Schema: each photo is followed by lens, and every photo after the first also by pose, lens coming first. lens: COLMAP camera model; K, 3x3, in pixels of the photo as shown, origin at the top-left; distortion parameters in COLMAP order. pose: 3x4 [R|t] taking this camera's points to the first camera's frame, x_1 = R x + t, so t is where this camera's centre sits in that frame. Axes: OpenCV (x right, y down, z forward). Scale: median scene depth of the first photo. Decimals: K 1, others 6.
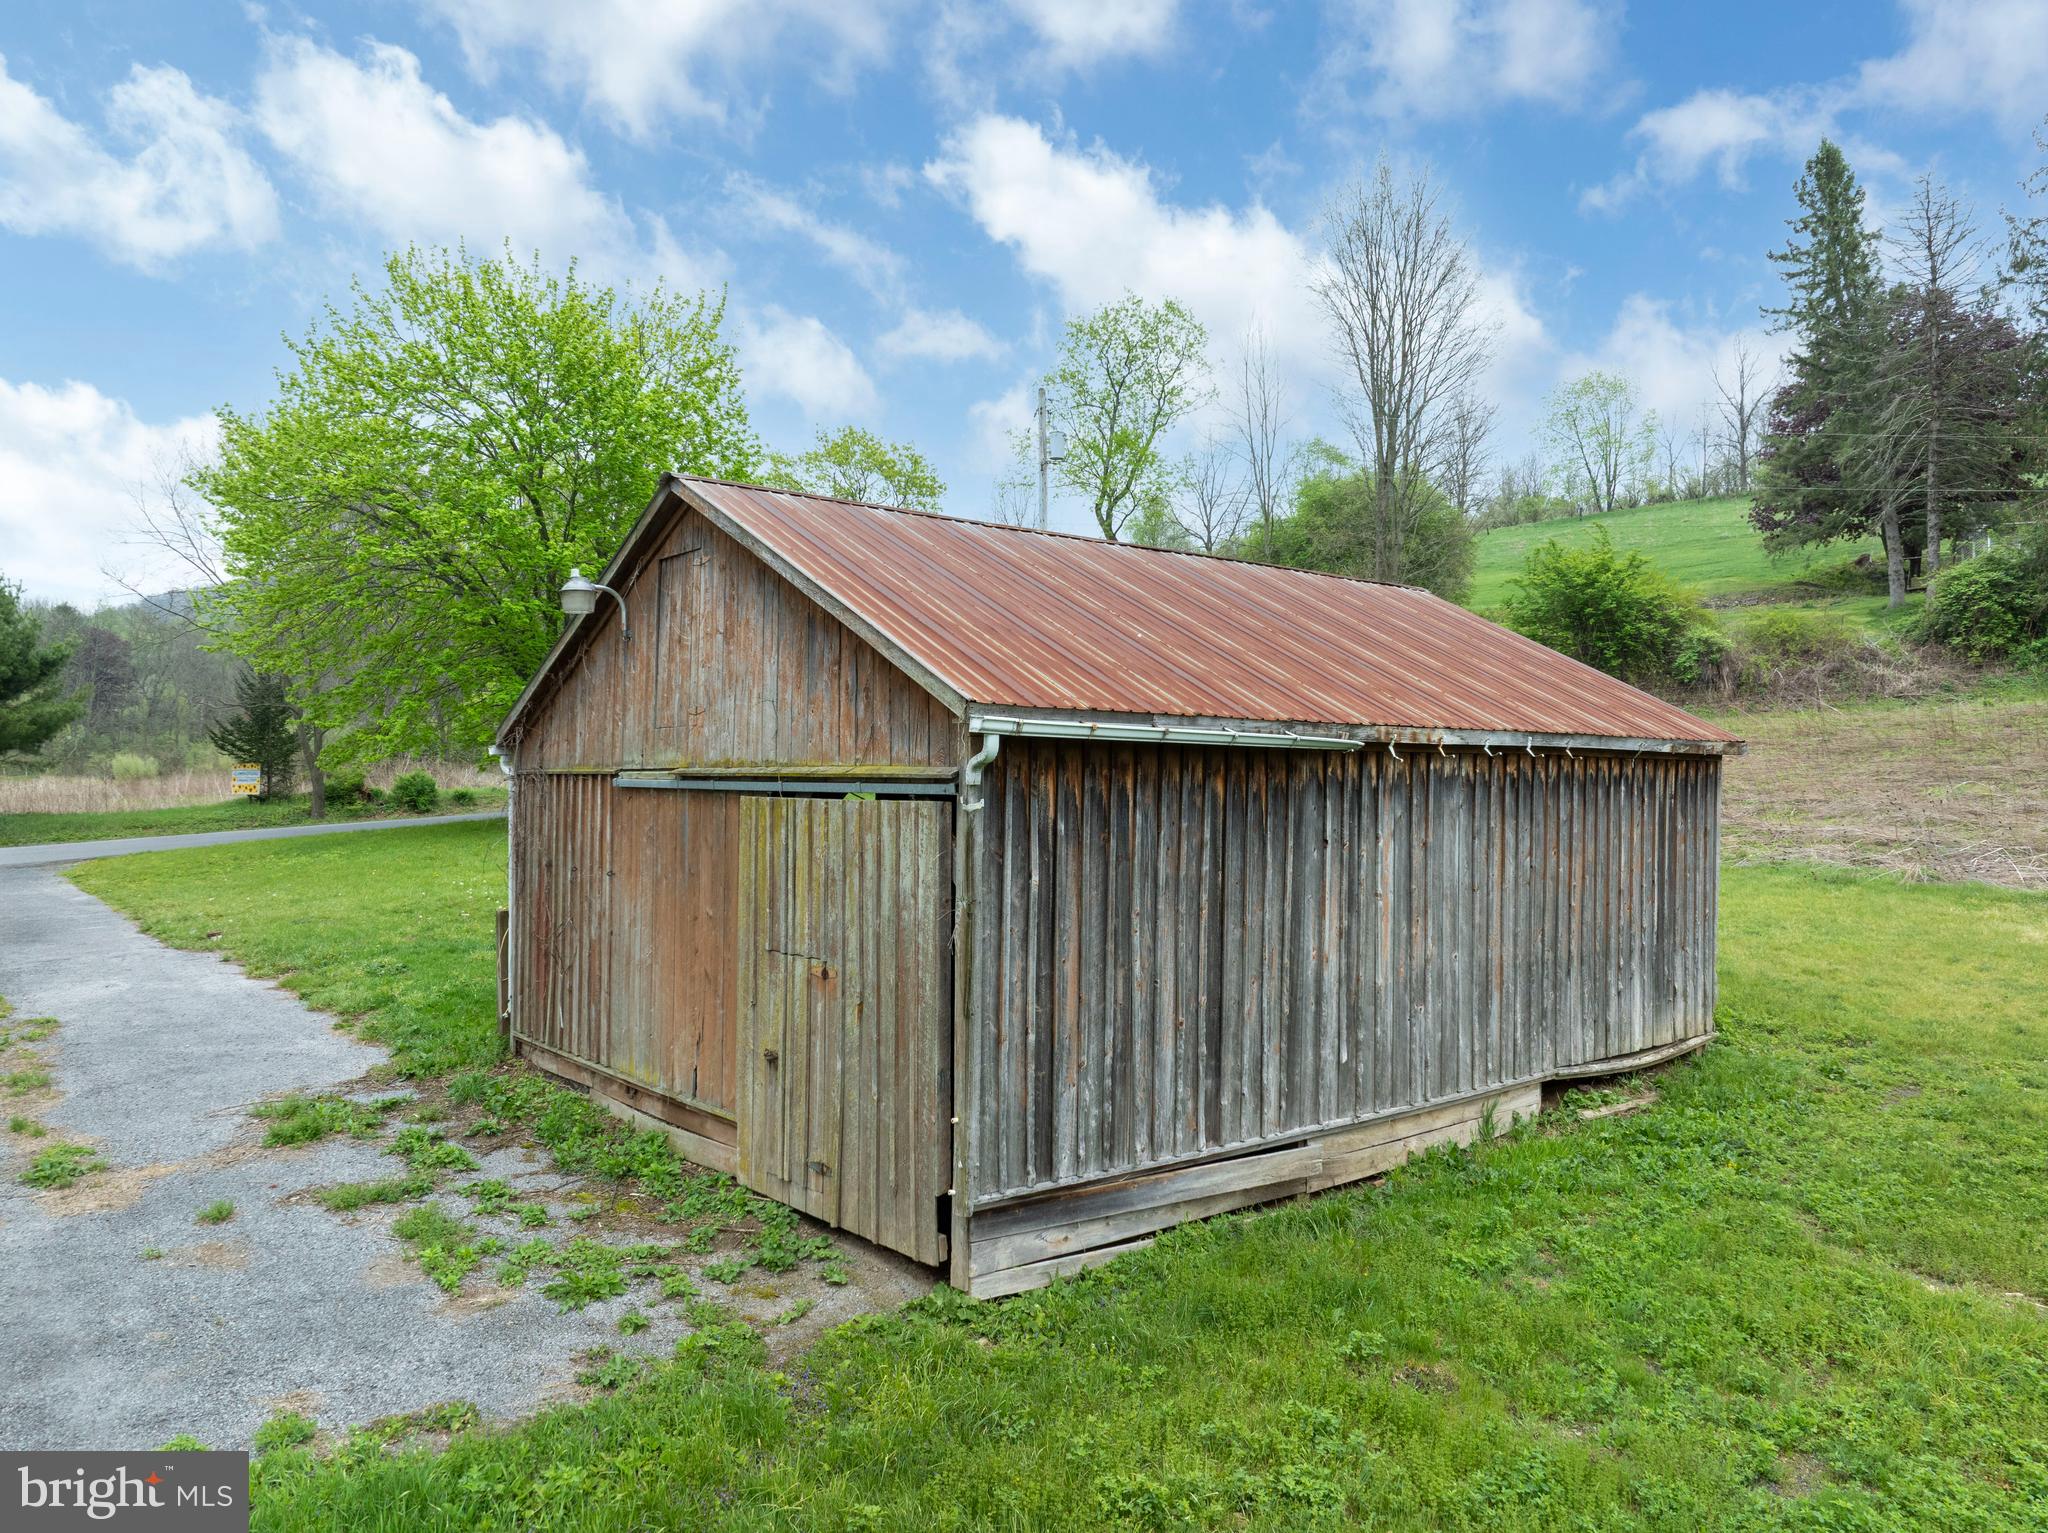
lens RADIAL K [[1435.4, 0, 1029.3], [0, 1435.4, 781.2], [0, 0, 1]] dist [-0.038019, 0.006886]
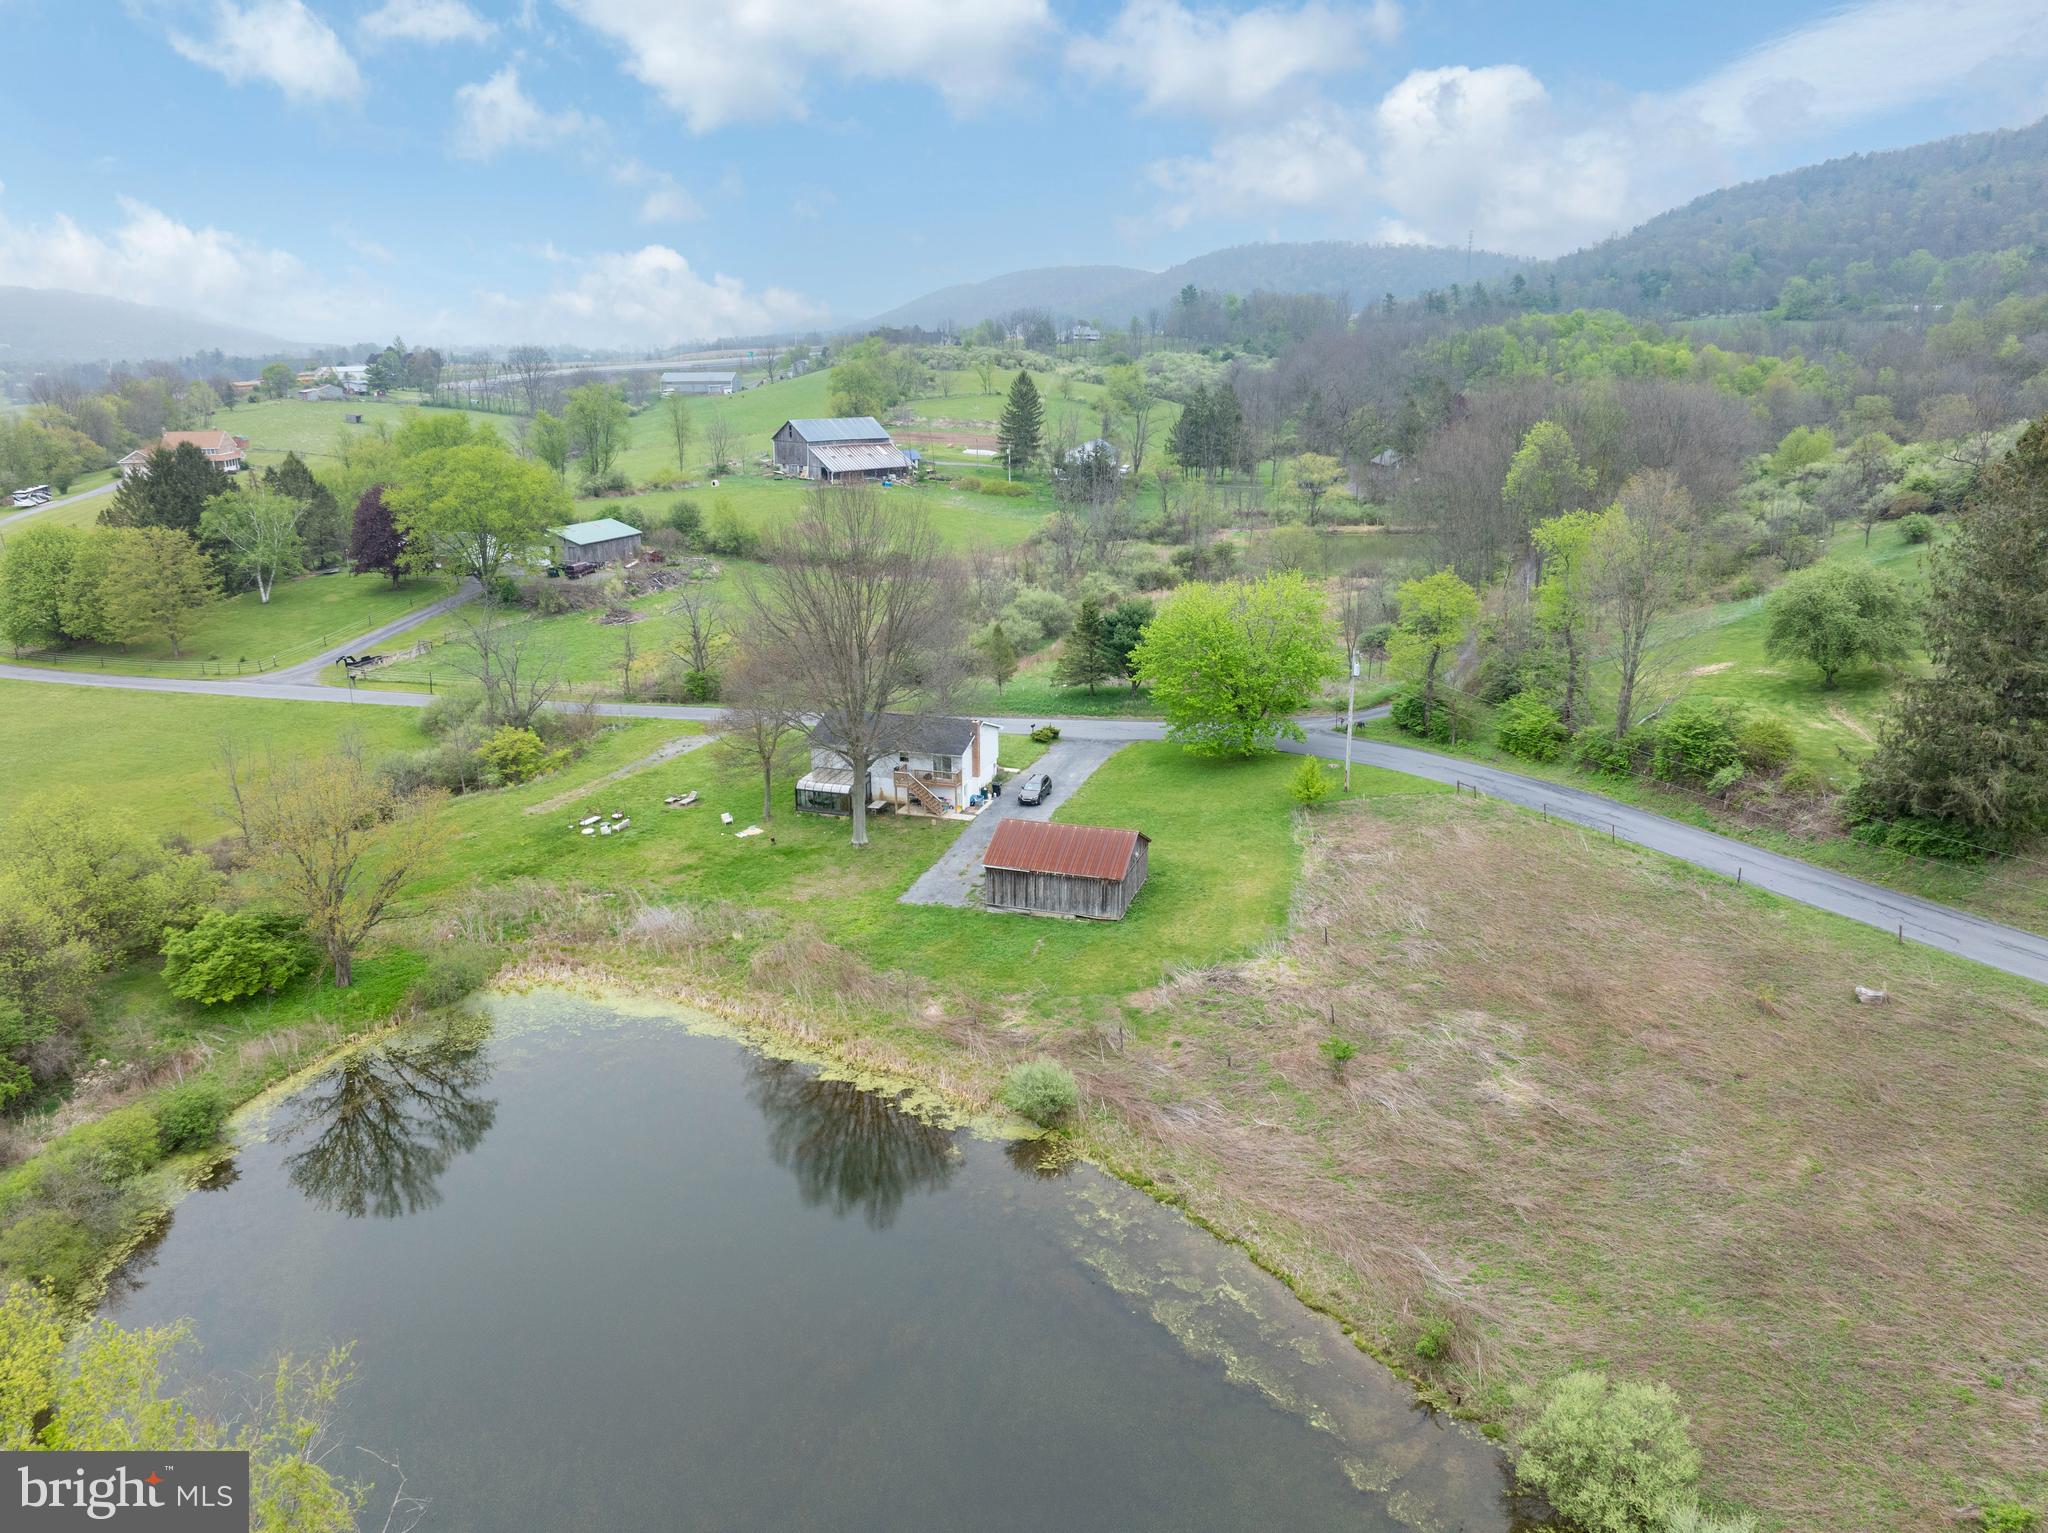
lens RADIAL K [[1435.4, 0, 1037.3], [0, 1435.4, 775.8], [0, 0, 1]] dist [-0.038019, 0.006886]
pose [[0.544180, 0.237147, -0.804754, 6.546921], [0.010066, 0.957304, 0.288908, -2.850651], [0.838908, -0.165319, 0.518559, -3.166209]]
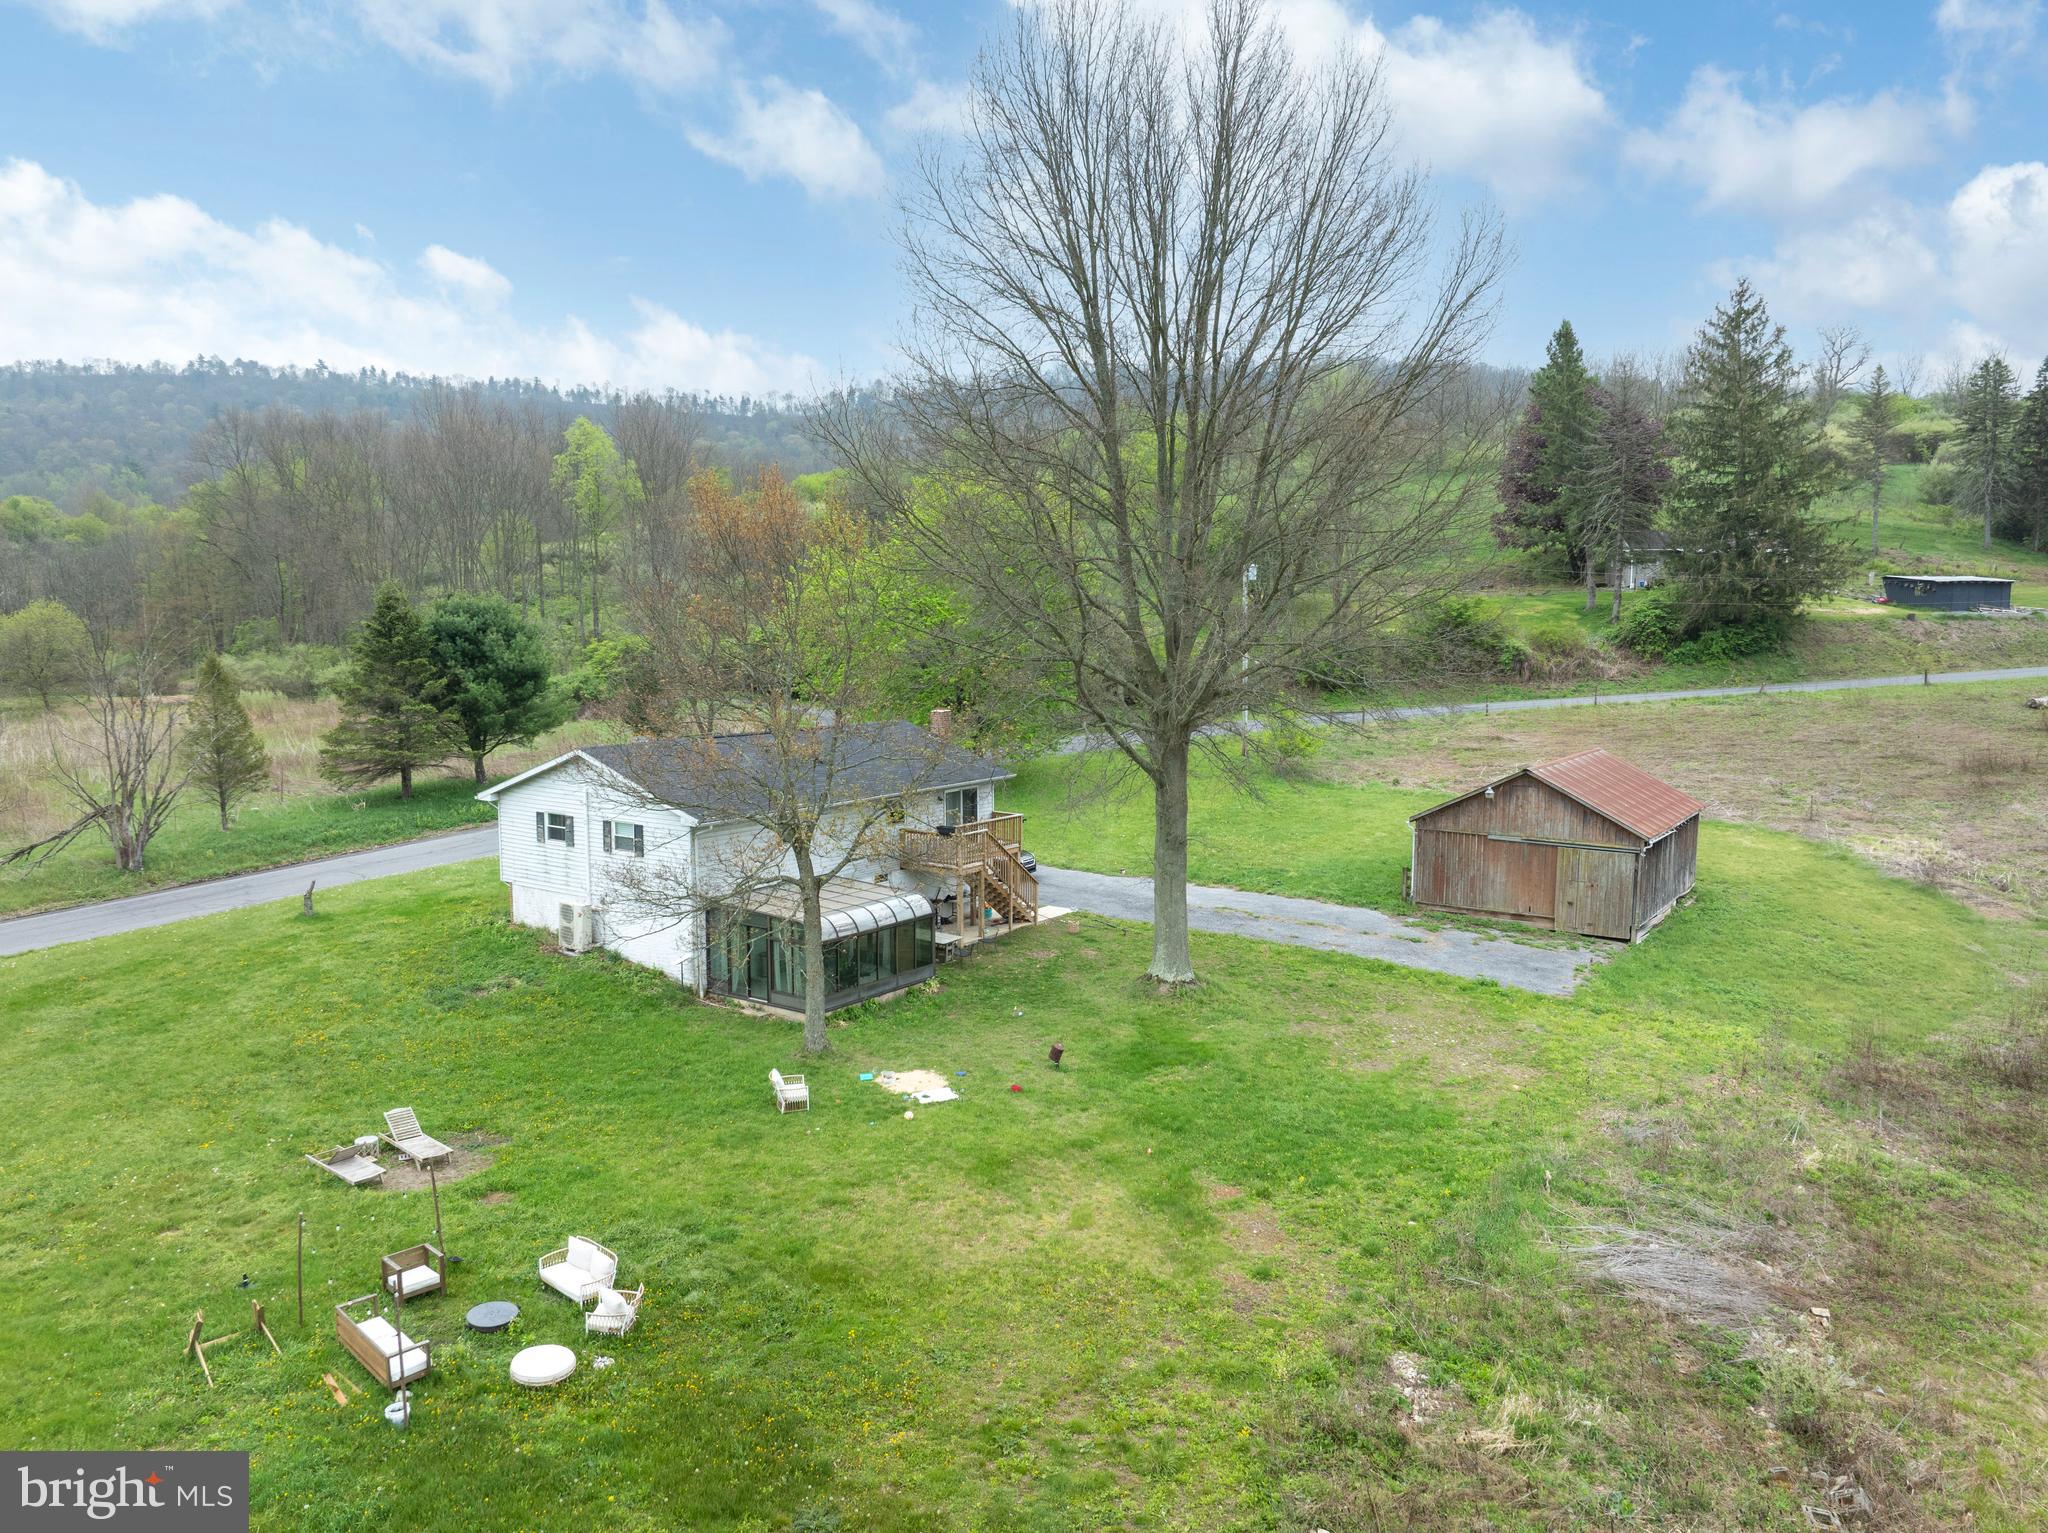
lens RADIAL K [[1435.4, 0, 1022.0], [0, 1435.4, 766.5], [0, 0, 1]] dist [-0.038019, 0.006886]
pose [[0.963698, -0.030320, 0.265266, -2.675987], [0.000889, 0.993890, 0.110372, -0.657193], [-0.266992, -0.106130, 0.957837, -2.528080]]
